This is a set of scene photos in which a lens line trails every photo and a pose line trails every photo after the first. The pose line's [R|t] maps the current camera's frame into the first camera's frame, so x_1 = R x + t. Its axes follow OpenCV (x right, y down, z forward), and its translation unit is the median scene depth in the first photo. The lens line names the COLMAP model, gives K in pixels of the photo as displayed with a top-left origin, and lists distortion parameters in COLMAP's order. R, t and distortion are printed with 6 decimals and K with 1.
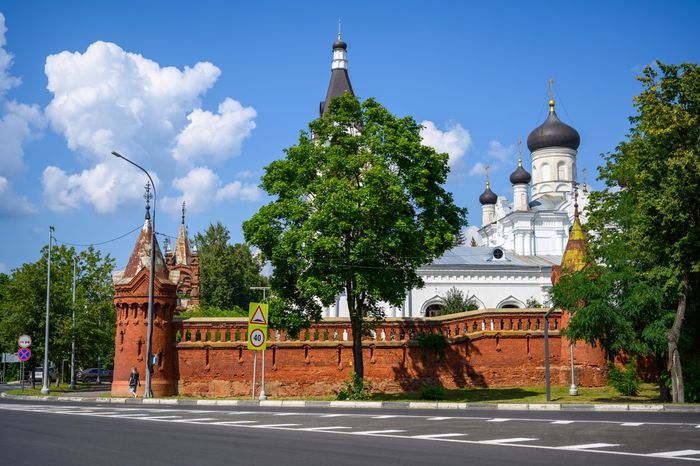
lens RADIAL K [[889.2, 0, 350.2], [0, 889.2, 234.2], [0, 0, 1]] dist [-0.005844, 0.000000]
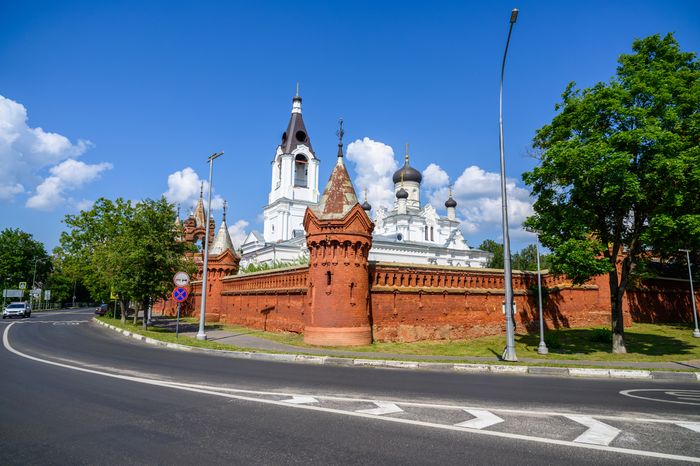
lens RADIAL K [[412.1, 0, 349.9], [0, 412.1, 230.6], [0, 0, 1]] dist [0.002081, -0.000060]
pose [[0.913867, 0.082812, 0.397480, -0.386222], [-0.073599, 0.996548, -0.038409, 0.078544], [-0.399288, 0.005847, 0.916807, 0.580609]]
